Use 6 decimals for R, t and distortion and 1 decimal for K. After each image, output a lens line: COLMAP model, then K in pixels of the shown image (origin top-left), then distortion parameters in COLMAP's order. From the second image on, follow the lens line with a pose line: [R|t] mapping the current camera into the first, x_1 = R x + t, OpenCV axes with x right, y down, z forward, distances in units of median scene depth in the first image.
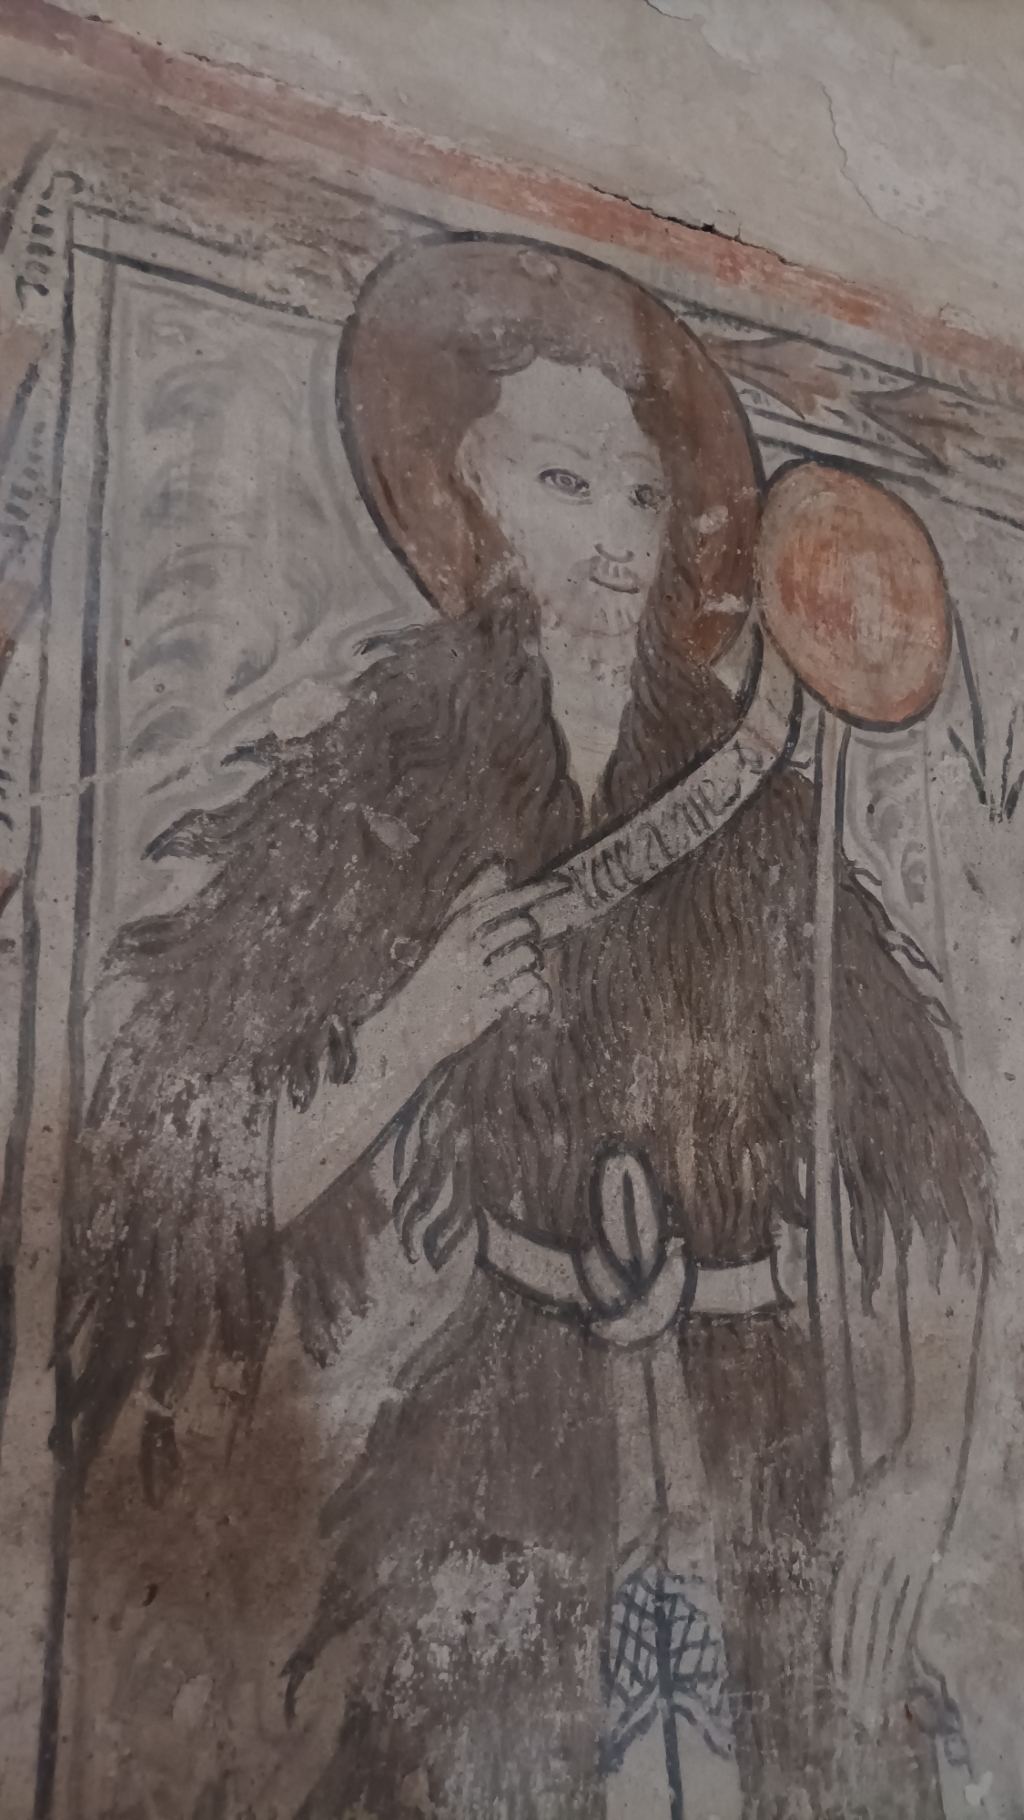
lens RADIAL K [[1362.3, 0, 512.0], [0, 1362.3, 910.0], [0, 0, 1]] dist [0.015948, -0.013902]
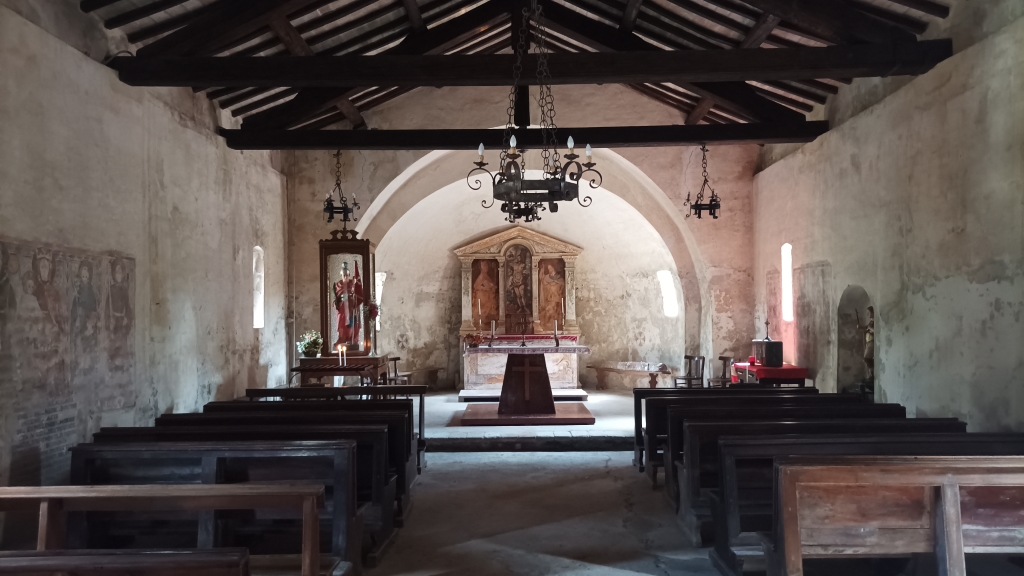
lens RADIAL K [[766.5, 0, 512.0], [0, 766.5, 288.0], [0, 0, 1]] dist [0.015948, -0.013902]
pose [[0.447394, 0.062940, 0.892120, -4.825227], [-0.226285, 0.973029, 0.044833, -1.619393], [-0.865236, -0.221932, 0.449569, -7.554700]]
